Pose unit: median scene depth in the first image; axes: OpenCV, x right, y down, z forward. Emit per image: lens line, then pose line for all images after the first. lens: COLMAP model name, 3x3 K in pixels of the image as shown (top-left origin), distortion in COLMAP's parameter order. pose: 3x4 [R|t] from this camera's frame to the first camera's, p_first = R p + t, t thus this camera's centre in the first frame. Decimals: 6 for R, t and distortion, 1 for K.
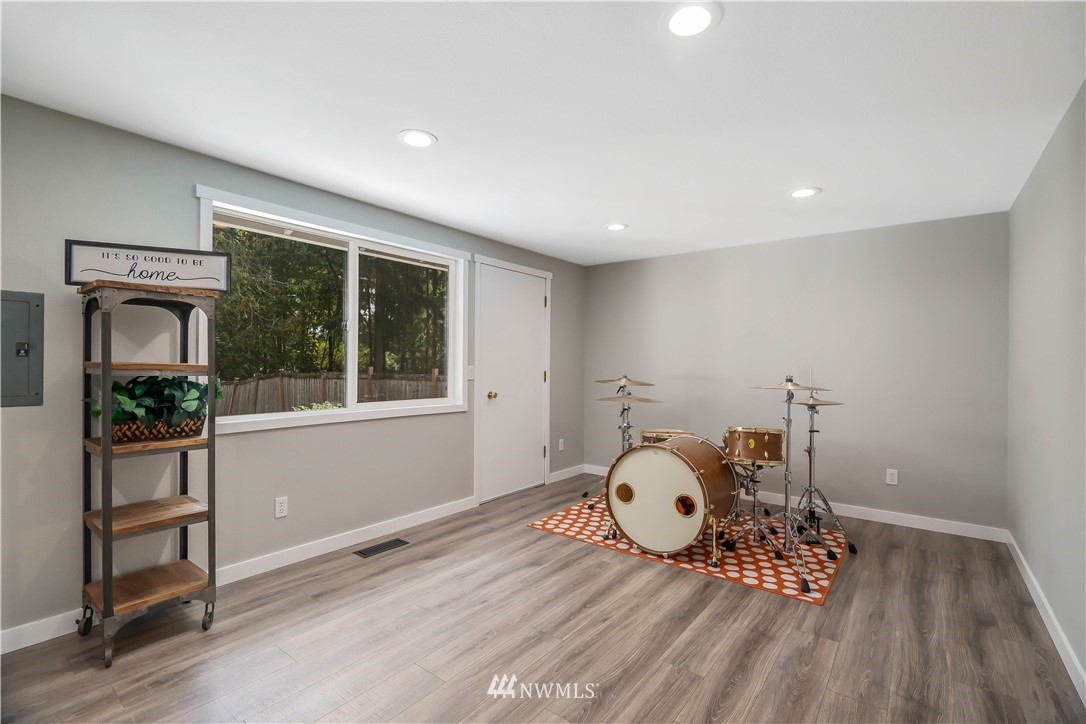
lens RADIAL K [[488.2, 0, 541.6], [0, 488.2, 357.6], [0, 0, 1]] dist [-0.002945, 0.000074]
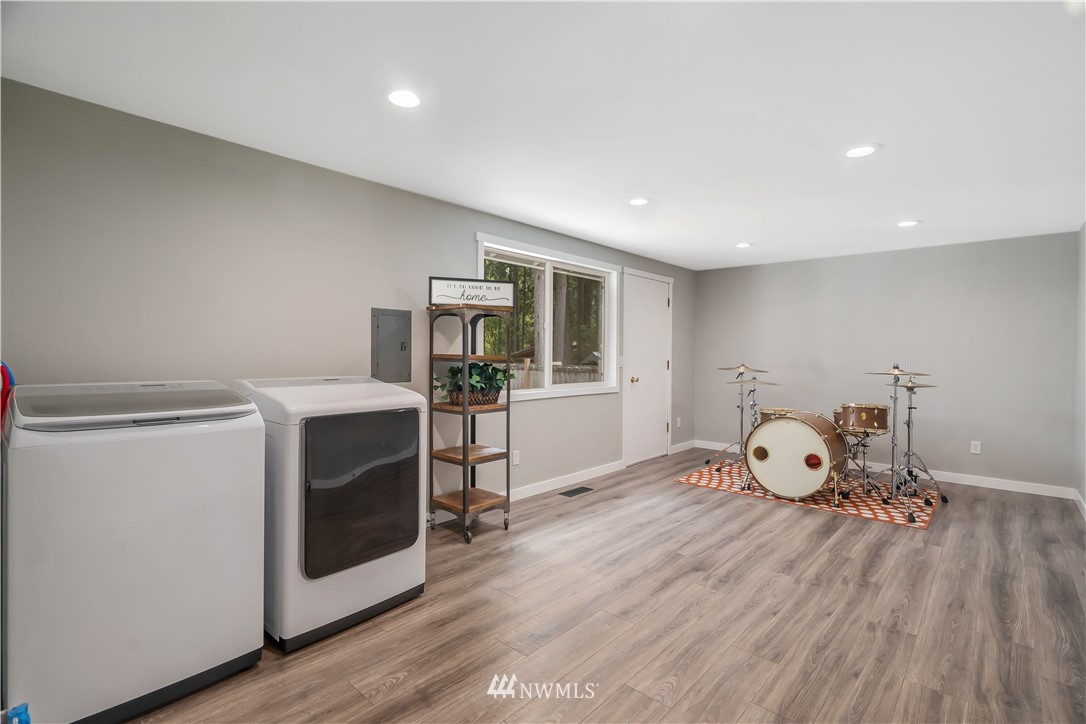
lens RADIAL K [[505.2, 0, 543.8], [0, 505.2, 350.9], [0, 0, 1]] dist [-0.002608, 0.000196]
pose [[0.997459, -0.000684, -0.071233, -0.336832], [0.001248, 0.999968, 0.007878, -0.009745], [0.071225, -0.007947, 0.997429, -0.417698]]
